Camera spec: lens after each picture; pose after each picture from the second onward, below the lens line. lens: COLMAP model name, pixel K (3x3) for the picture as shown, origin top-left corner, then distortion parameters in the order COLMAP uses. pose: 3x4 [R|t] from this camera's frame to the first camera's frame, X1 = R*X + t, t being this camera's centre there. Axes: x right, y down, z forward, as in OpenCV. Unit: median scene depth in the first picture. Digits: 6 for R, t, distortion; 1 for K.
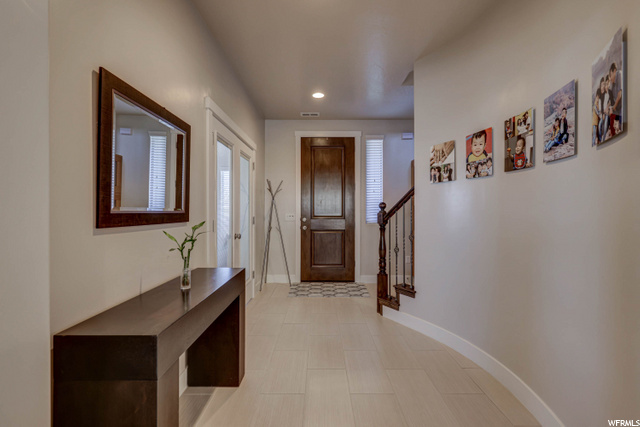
lens RADIAL K [[291.1, 0, 335.9], [0, 291.1, 224.1], [0, 0, 1]] dist [0.003111, -0.001389]
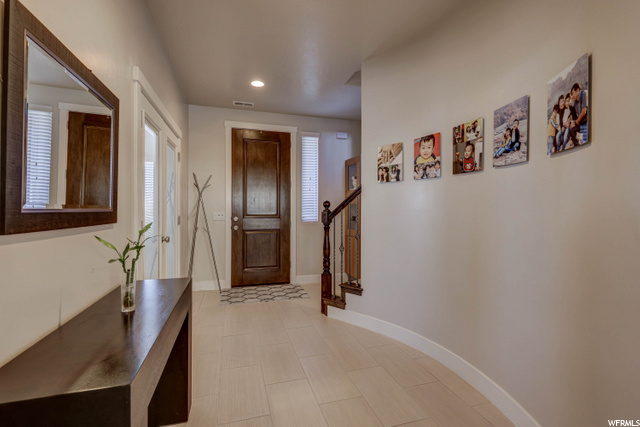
lens RADIAL K [[291.1, 0, 334.8], [0, 291.1, 223.4], [0, 0, 1]] dist [0.003111, -0.001389]
pose [[0.958691, -0.010205, 0.284266, -0.123567], [0.009419, 0.999947, 0.004131, -0.003500], [-0.284293, -0.001283, 0.958737, 0.065460]]
